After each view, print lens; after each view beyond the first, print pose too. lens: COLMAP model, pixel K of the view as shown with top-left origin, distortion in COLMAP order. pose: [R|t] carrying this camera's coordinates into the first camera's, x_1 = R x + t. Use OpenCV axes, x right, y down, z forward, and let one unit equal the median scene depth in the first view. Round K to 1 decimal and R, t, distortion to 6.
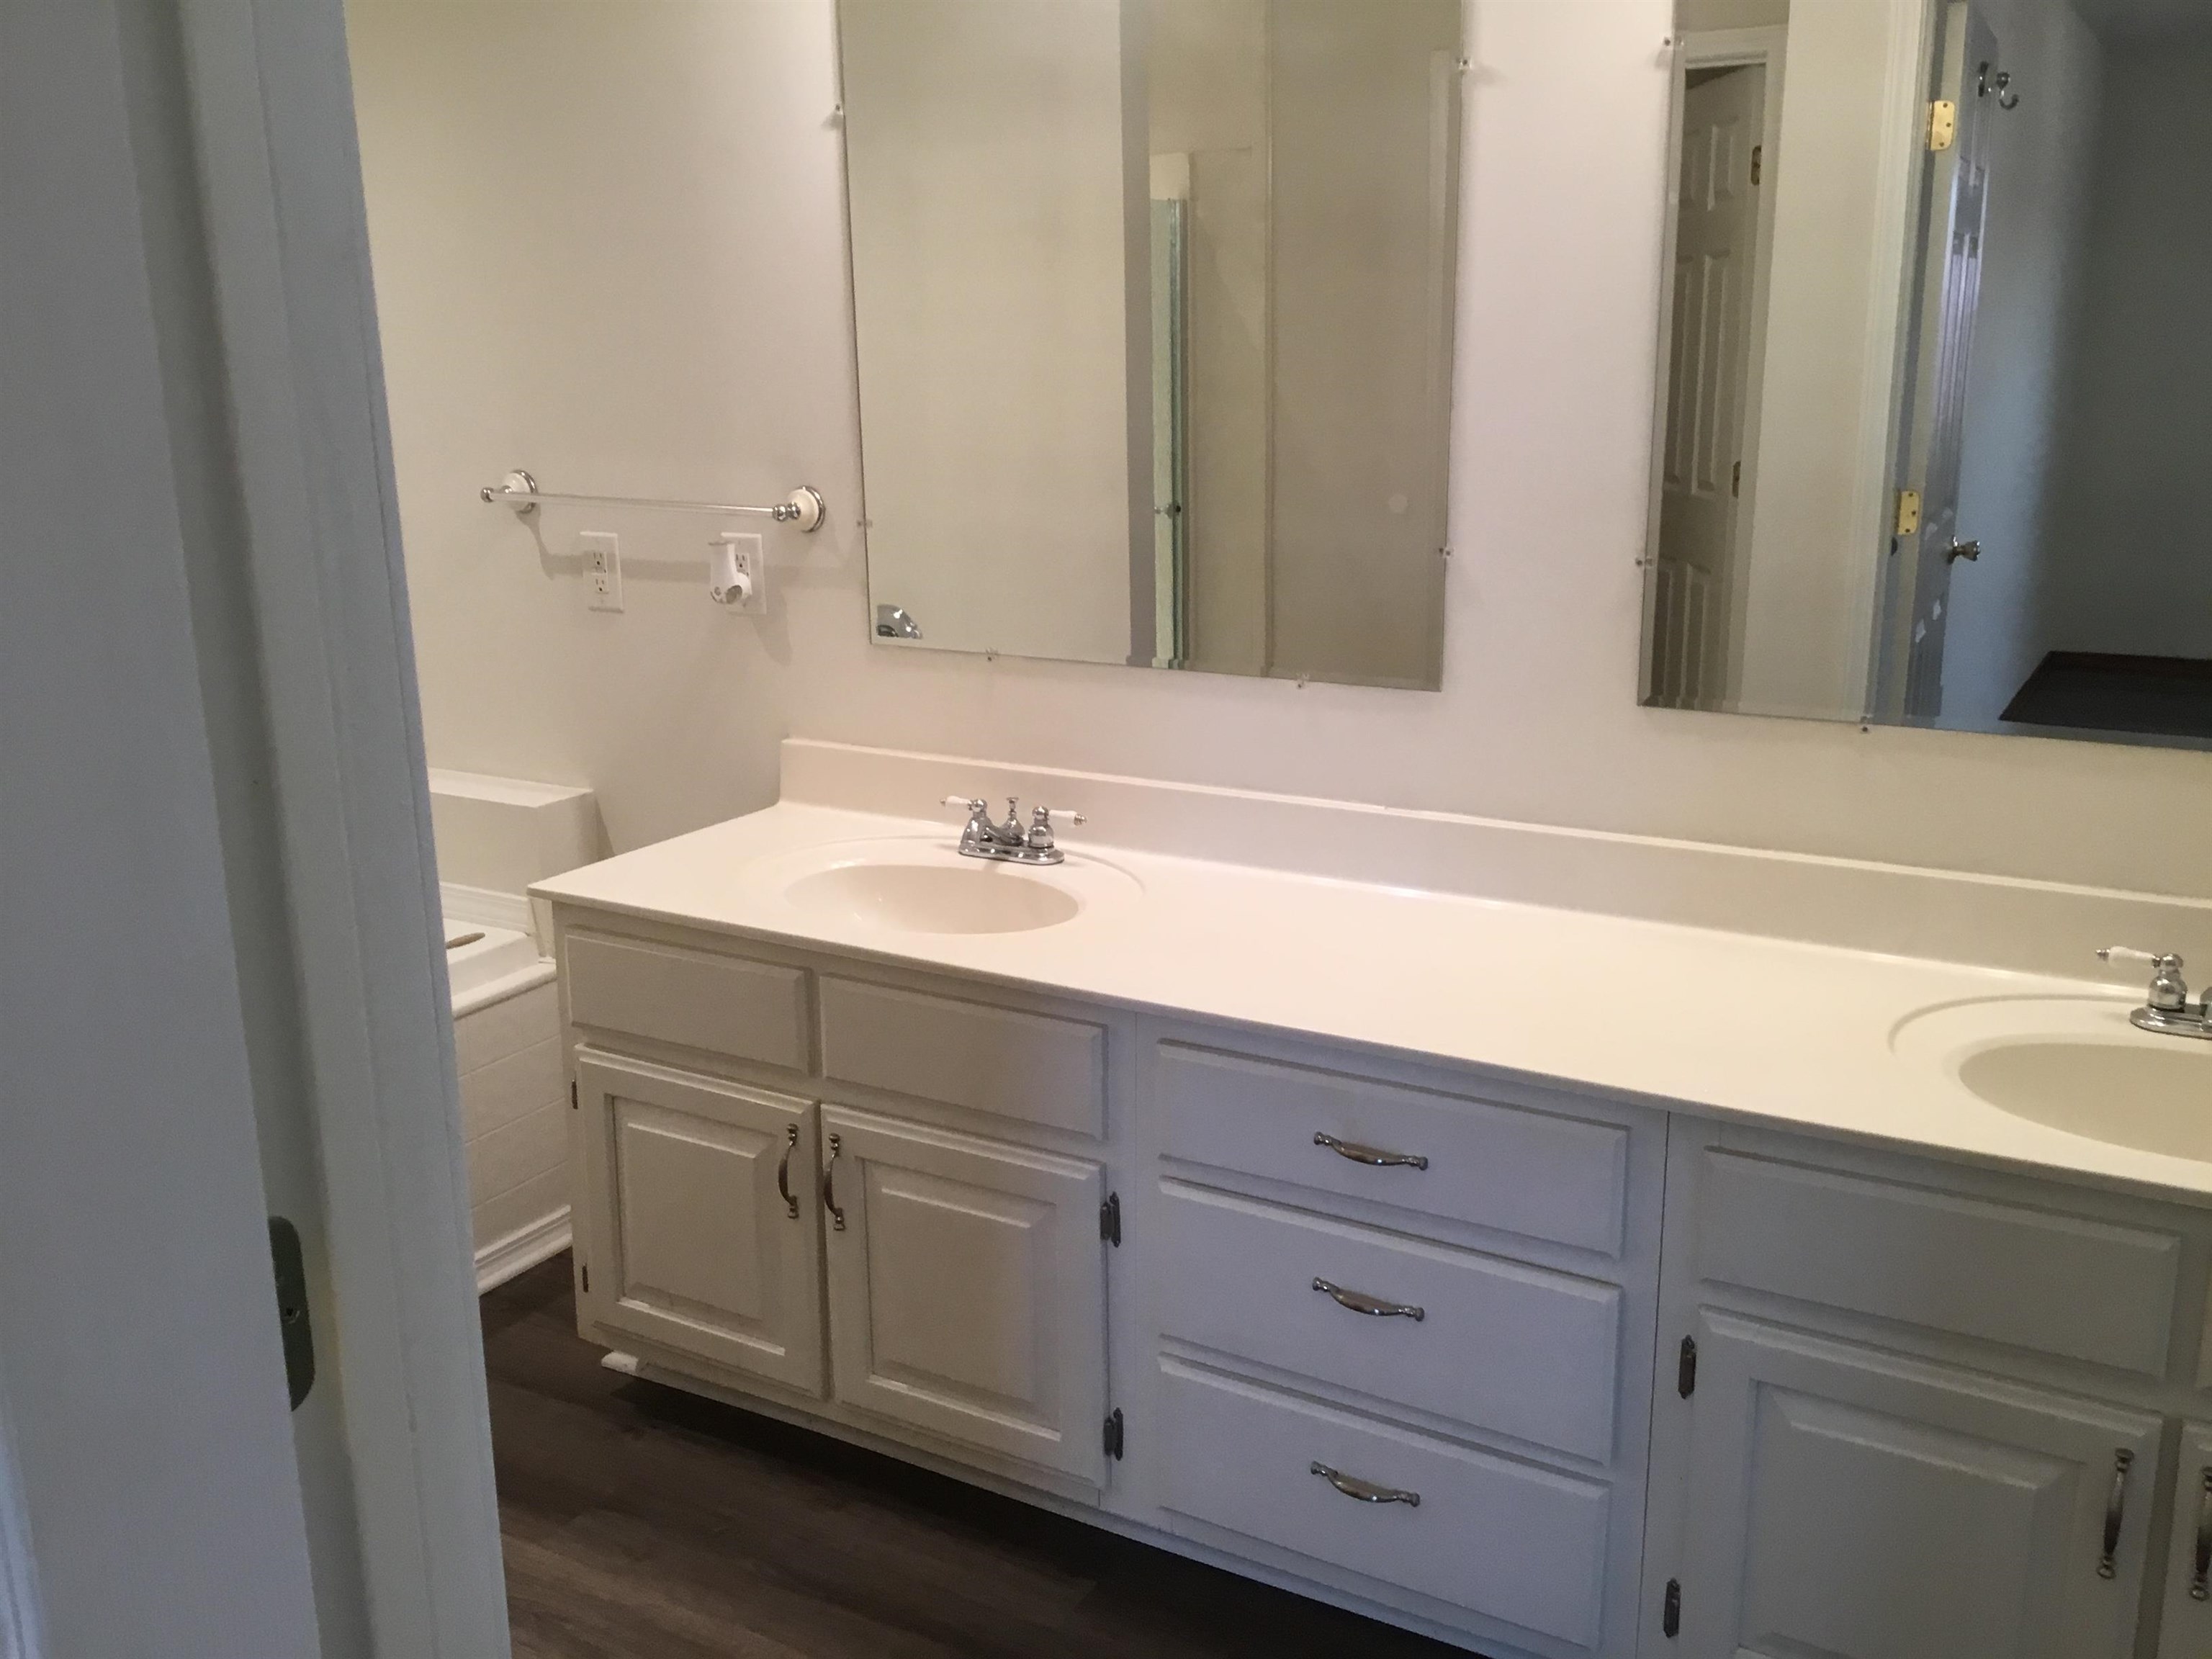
lens RADIAL K [[1979.5, 0, 1106.0], [0, 1979.5, 829.5], [0, 0, 1]] dist [0.066906, 0.005008]
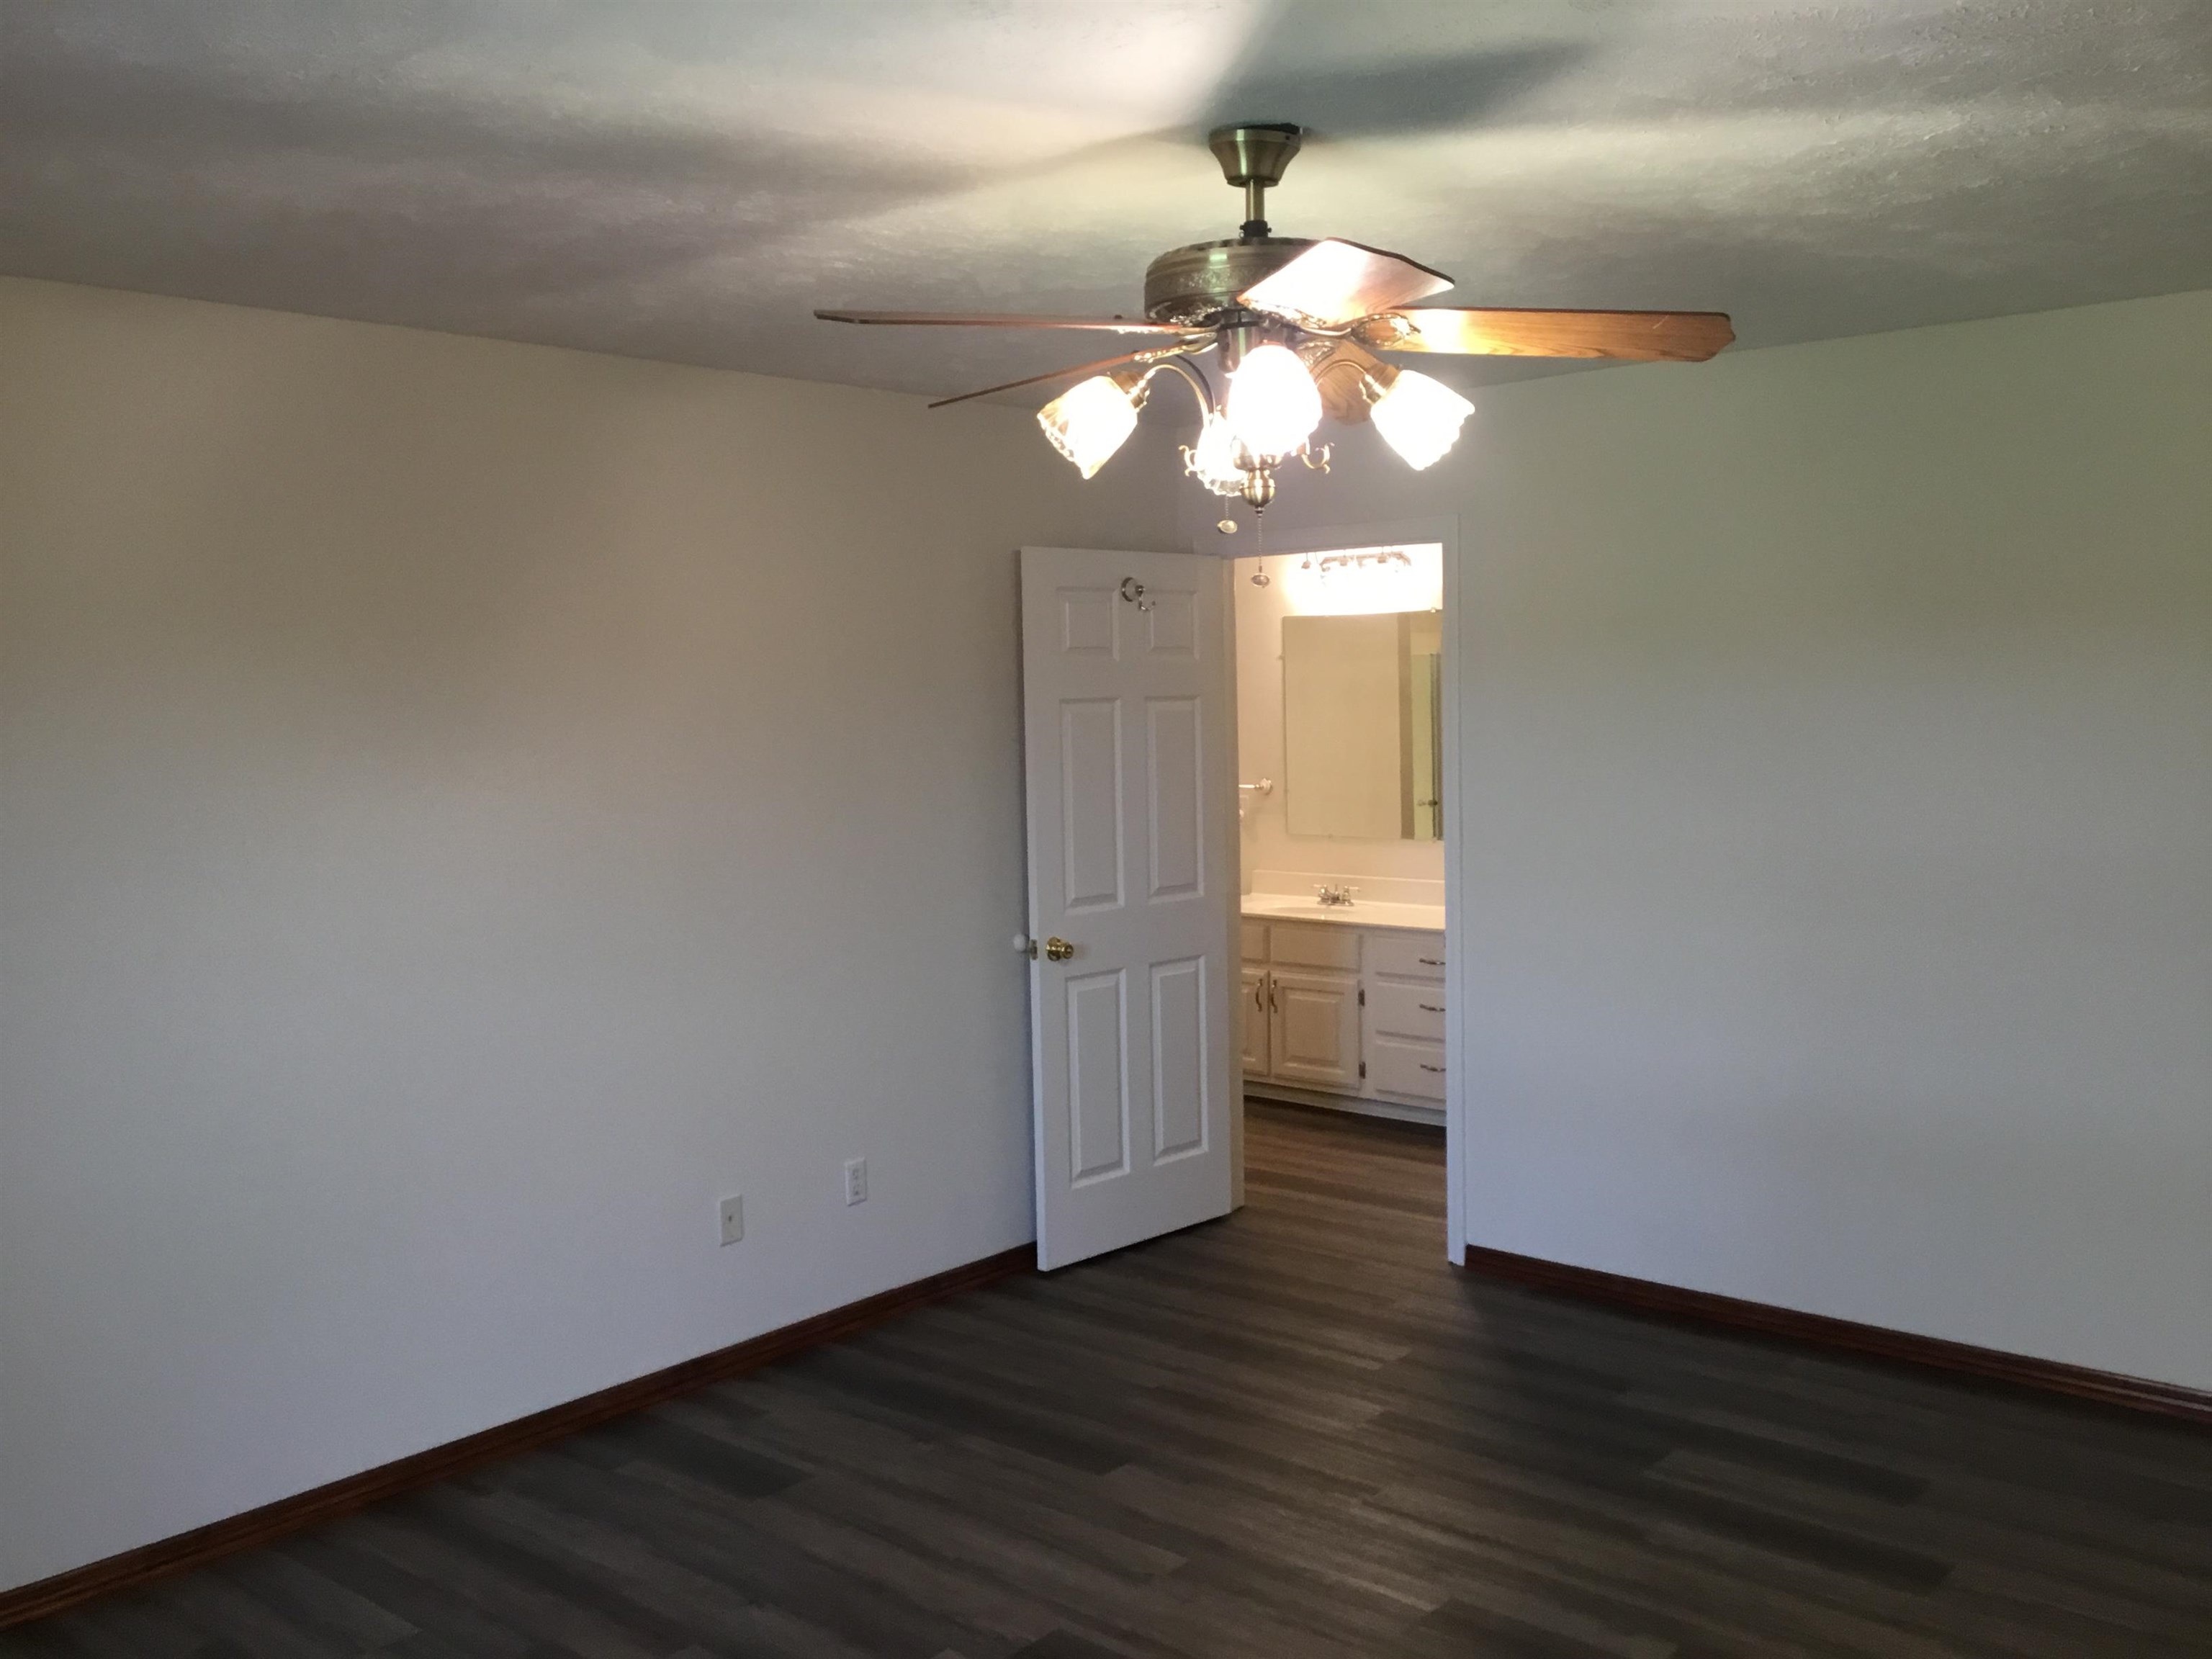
lens RADIAL K [[1979.5, 0, 1106.0], [0, 1979.5, 829.5], [0, 0, 1]] dist [0.066906, 0.005008]
pose [[0.981649, 0.006244, -0.190592, 0.191235], [-0.039354, 0.984583, -0.170436, 0.455295], [0.186589, 0.174809, 0.966761, -2.059874]]
